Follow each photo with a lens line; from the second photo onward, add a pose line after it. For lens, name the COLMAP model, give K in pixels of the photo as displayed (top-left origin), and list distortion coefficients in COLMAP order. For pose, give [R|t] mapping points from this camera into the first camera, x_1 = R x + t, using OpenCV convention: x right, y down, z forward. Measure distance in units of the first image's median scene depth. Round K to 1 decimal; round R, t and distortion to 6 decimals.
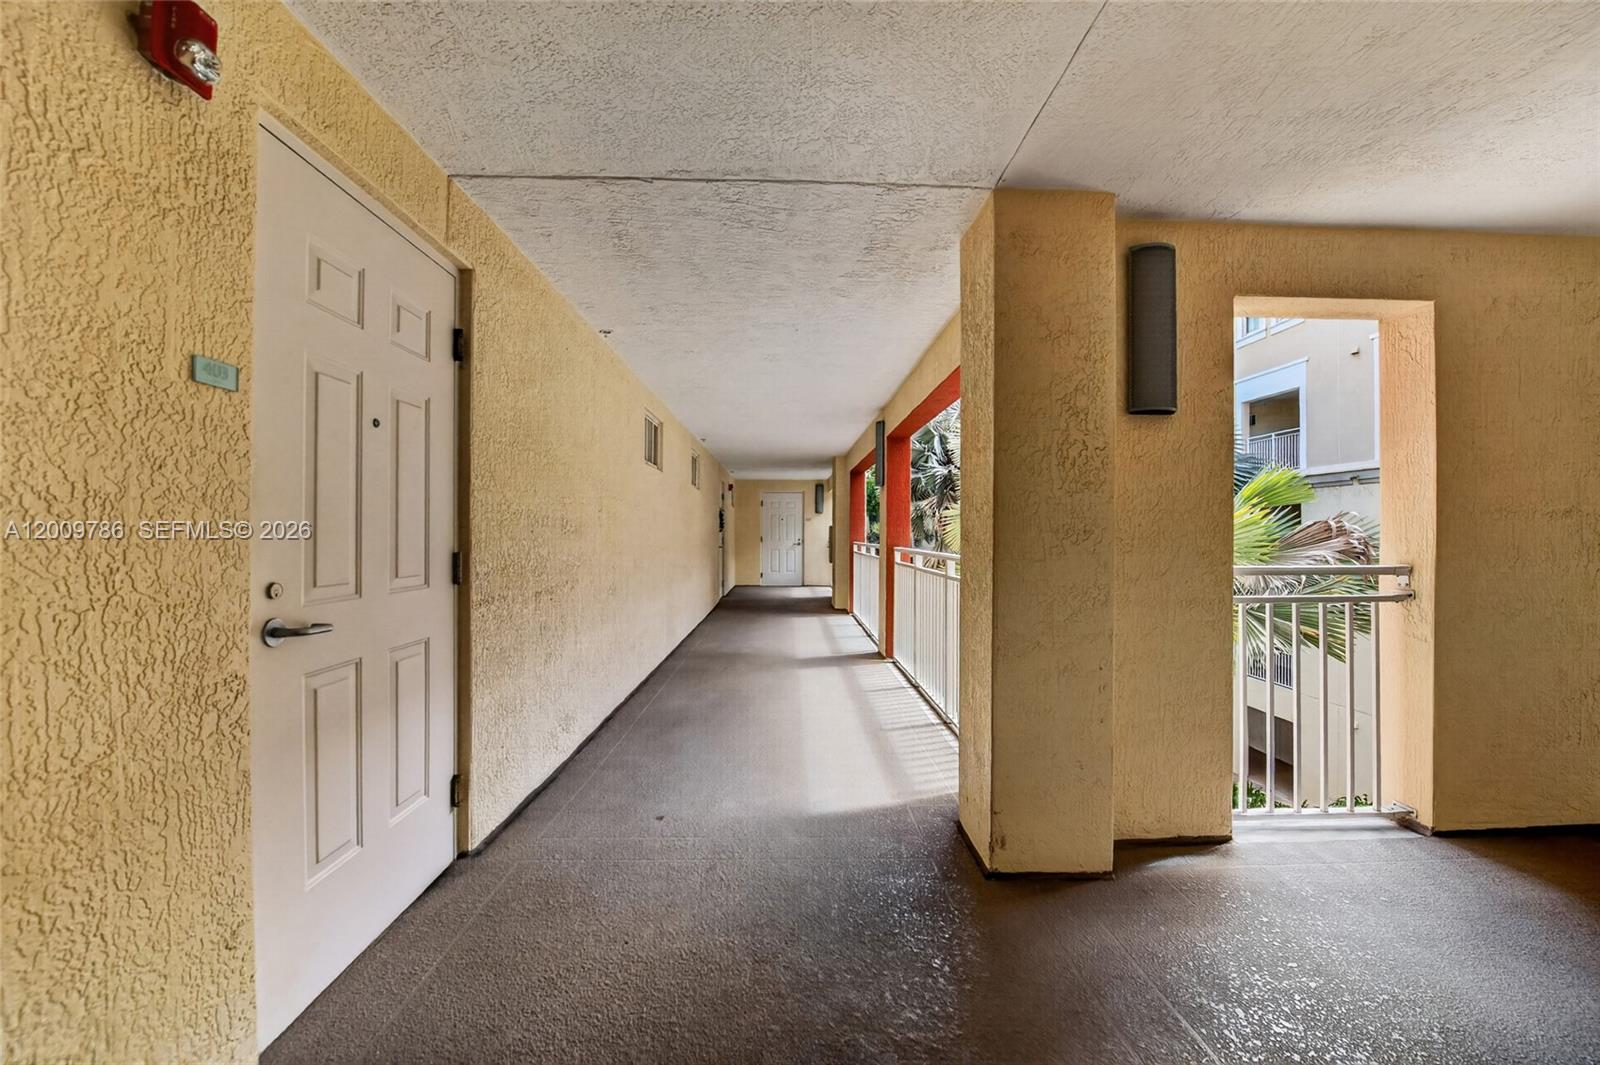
lens RADIAL K [[642.8, 0, 805.9], [0, 642.8, 534.4], [0, 0, 1]] dist [-0.019309, -0.000344]
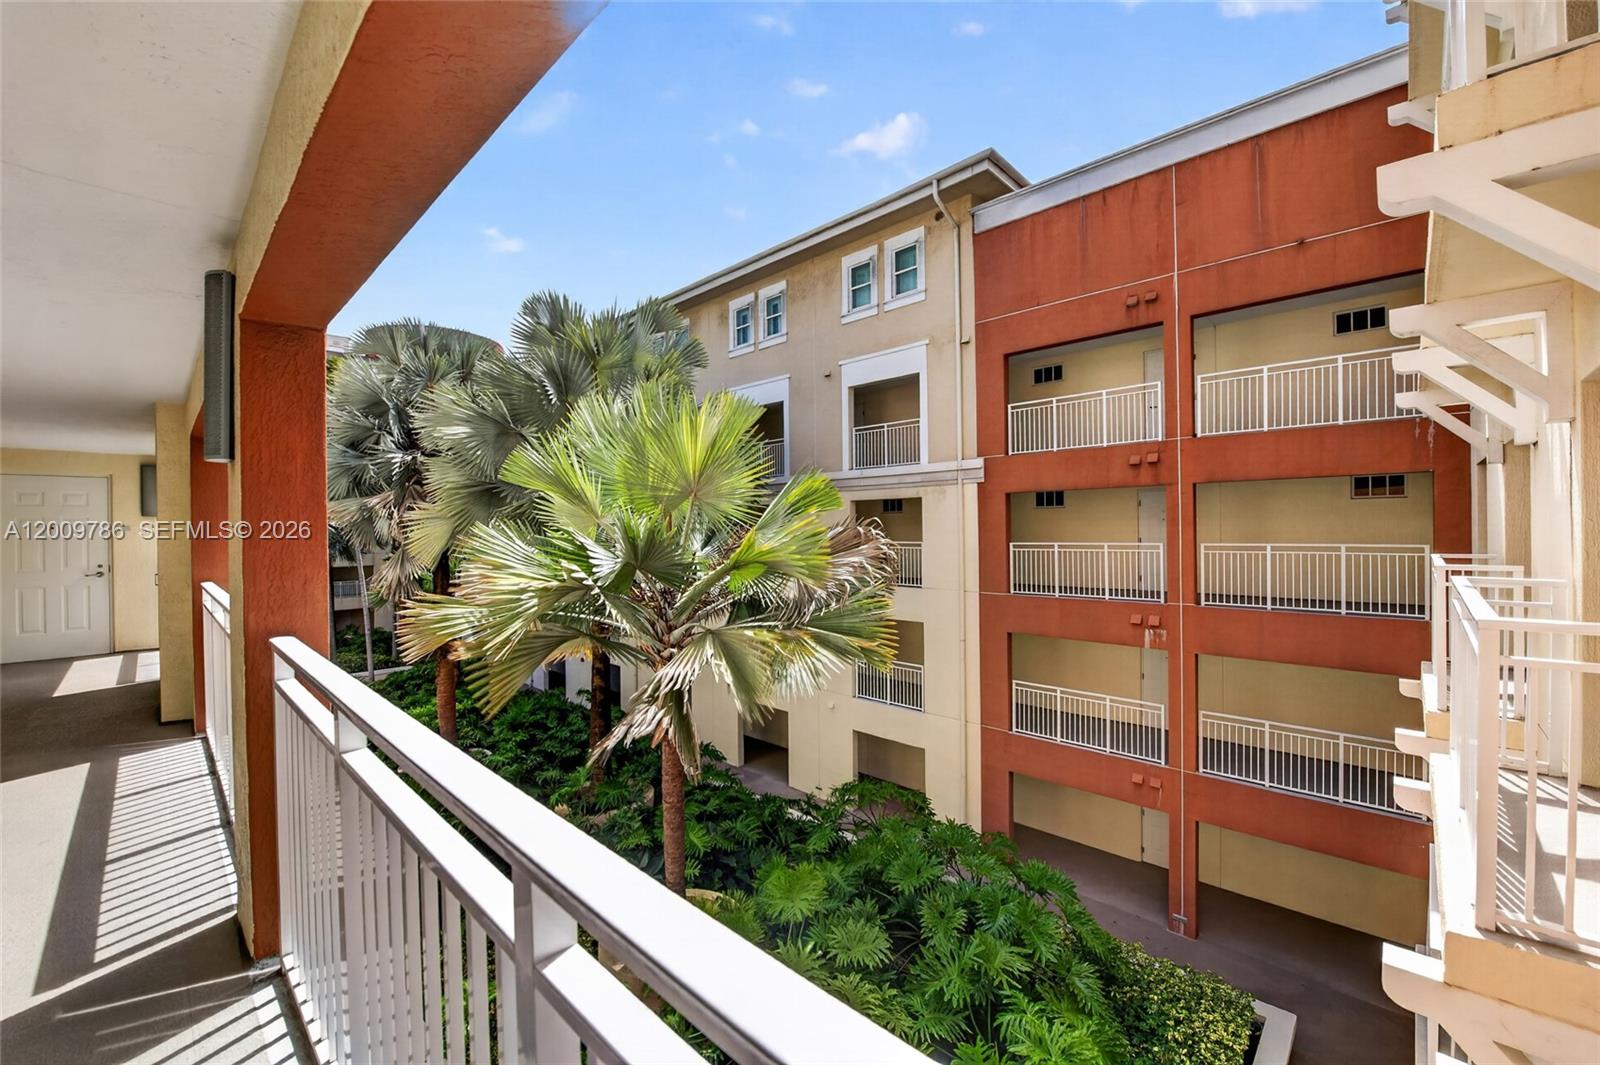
lens RADIAL K [[607.1, 0, 800.0], [0, 607.1, 532.5], [0, 0, 1]] dist [-0.015968, -0.000044]
pose [[0.699142, -0.019180, 0.714726, 0.044152], [0.017707, 0.999798, 0.009508, -0.014207], [-0.714764, 0.006008, 0.699340, 0.240585]]
